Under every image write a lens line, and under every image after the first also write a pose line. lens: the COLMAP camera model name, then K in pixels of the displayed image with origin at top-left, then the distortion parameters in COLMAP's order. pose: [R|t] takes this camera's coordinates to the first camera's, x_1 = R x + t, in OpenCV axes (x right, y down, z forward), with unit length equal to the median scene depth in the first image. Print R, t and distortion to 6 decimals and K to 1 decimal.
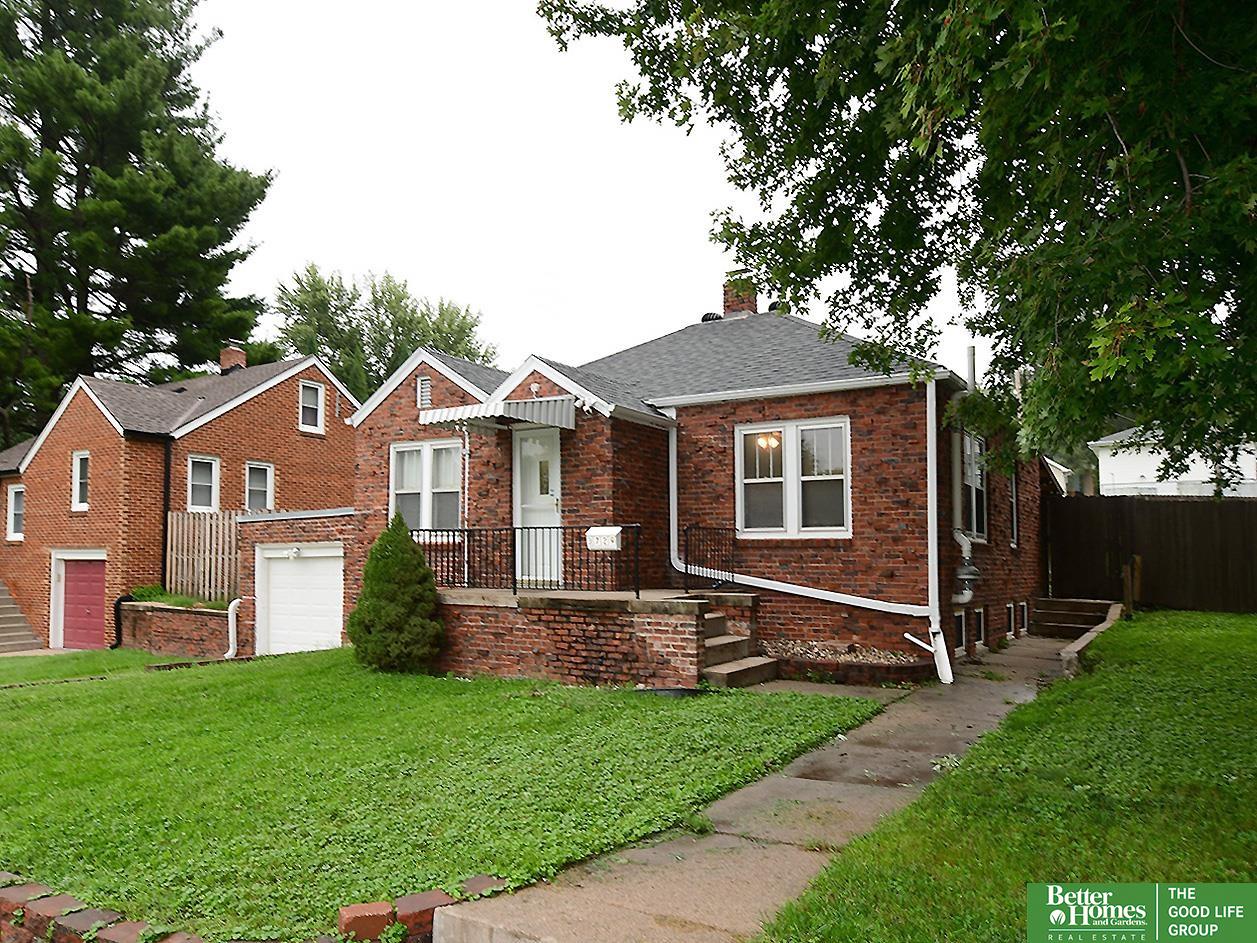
lens RADIAL K [[883.3, 0, 628.5], [0, 883.3, 471.5], [0, 0, 1]] dist [-0.000255, -0.000448]
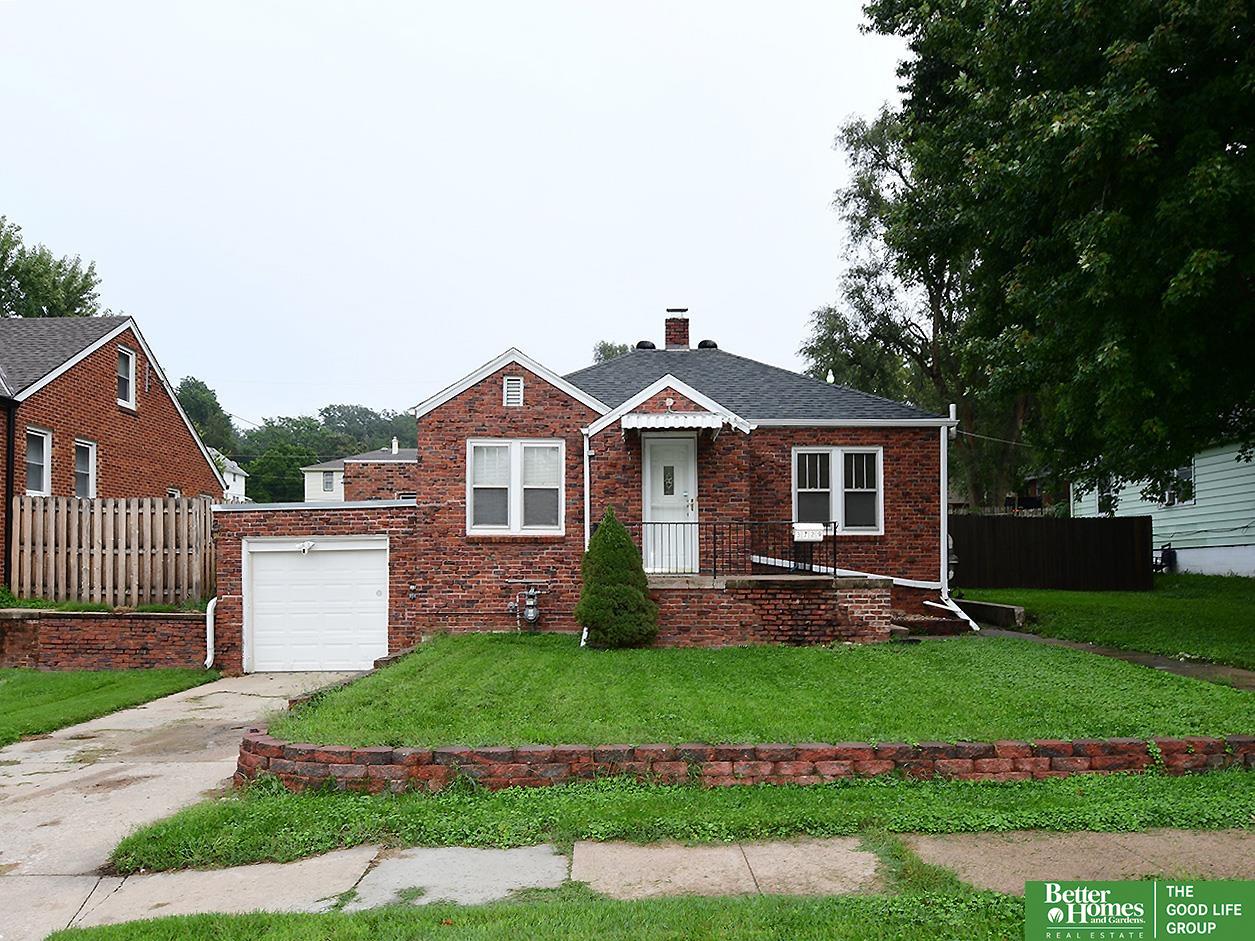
lens RADIAL K [[878.5, 0, 629.2], [0, 878.5, 490.4], [0, 0, 1]] dist [-0.002227, -0.002995]
pose [[0.840497, 0.039063, 0.540406, -0.795441], [-0.047059, 0.998892, 0.000986, 0.022433], [-0.539768, -0.026260, 0.841404, 0.059763]]
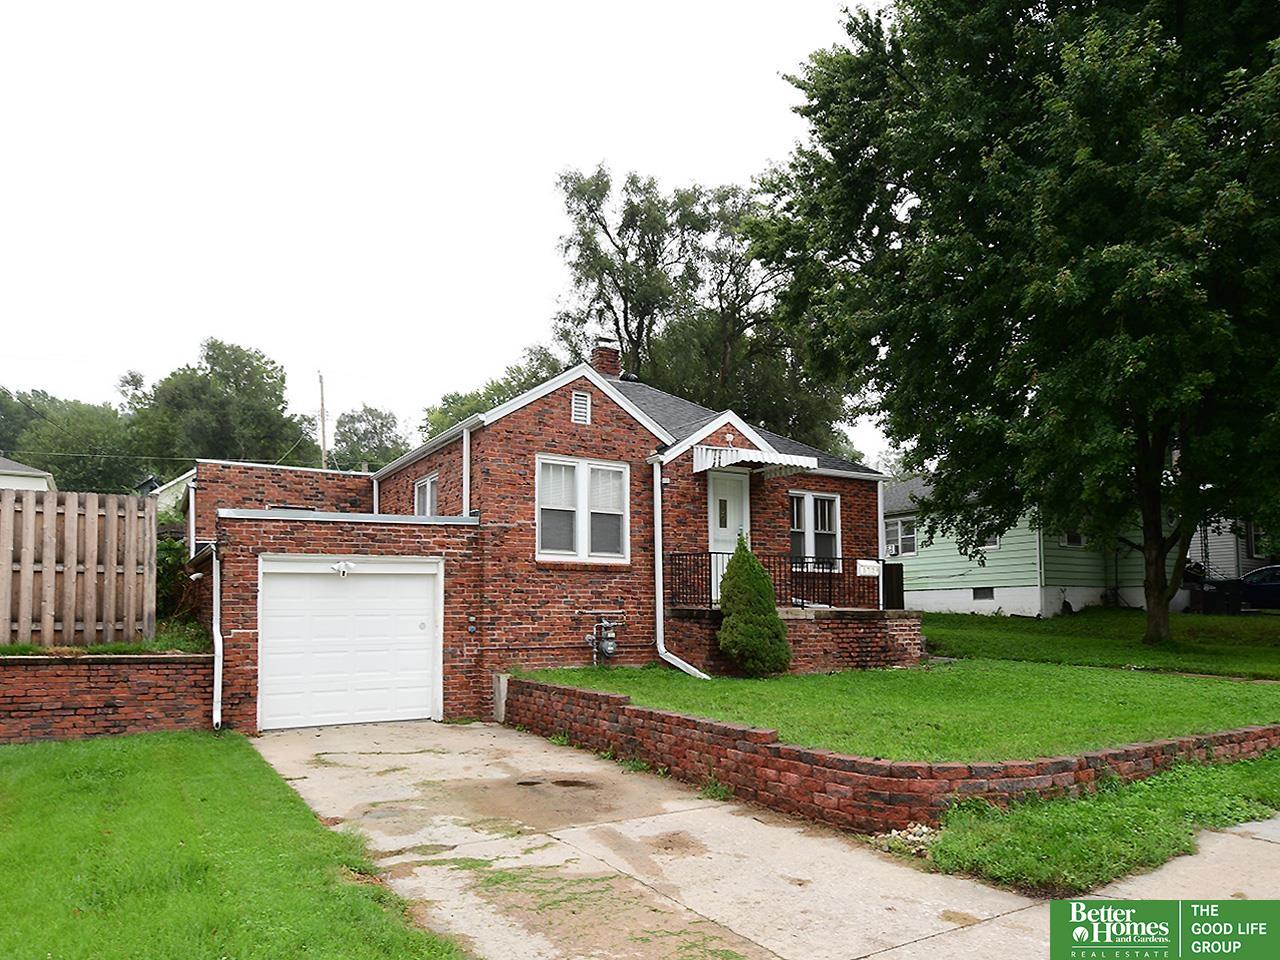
lens RADIAL K [[919.4, 0, 640.0], [0, 919.4, 480.0], [0, 0, 1]] dist [-0.009947, -0.002930]
pose [[0.418715, 0.122160, 0.899864, -1.310730], [-0.092012, 0.991518, -0.091788, 0.089531], [-0.903444, -0.044365, 0.426404, 0.599911]]
